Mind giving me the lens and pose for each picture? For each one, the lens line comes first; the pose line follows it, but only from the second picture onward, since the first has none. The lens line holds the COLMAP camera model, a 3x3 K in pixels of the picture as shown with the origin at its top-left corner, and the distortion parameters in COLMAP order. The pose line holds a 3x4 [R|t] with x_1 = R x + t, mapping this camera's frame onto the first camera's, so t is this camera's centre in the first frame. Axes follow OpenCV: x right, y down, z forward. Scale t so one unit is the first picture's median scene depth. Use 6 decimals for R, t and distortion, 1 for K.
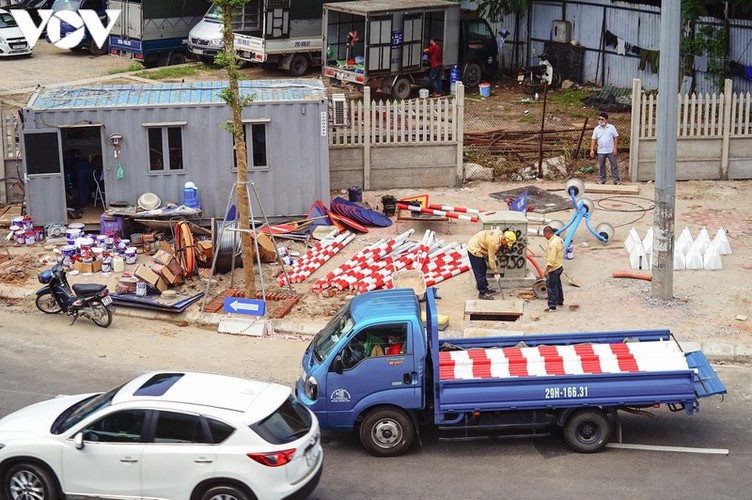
lens RADIAL K [[1693.4, 0, 376.0], [0, 1693.4, 250.0], [0, 0, 1]] dist [0.006645, -0.069809]
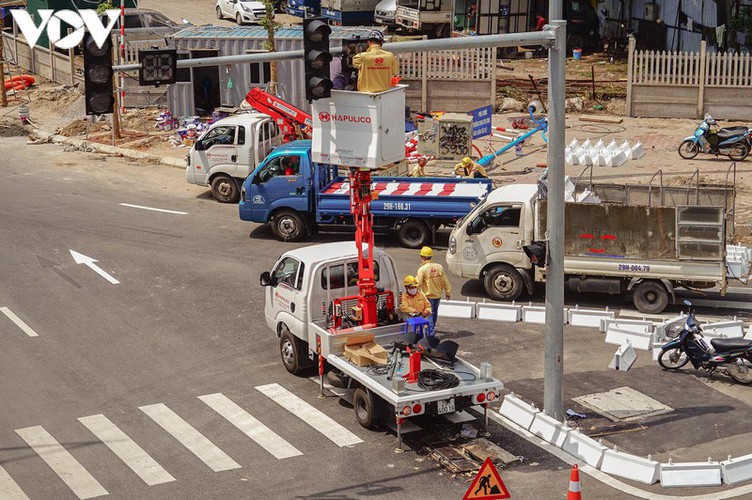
lens RADIAL K [[1693.4, 0, 376.0], [0, 1693.4, 250.0], [0, 0, 1]] dist [0.006645, -0.069809]
pose [[0.963651, 0.067335, -0.258540, 0.309887], [-0.071104, 0.997455, -0.005243, 0.083021], [0.257529, 0.023436, 0.965986, -0.313589]]
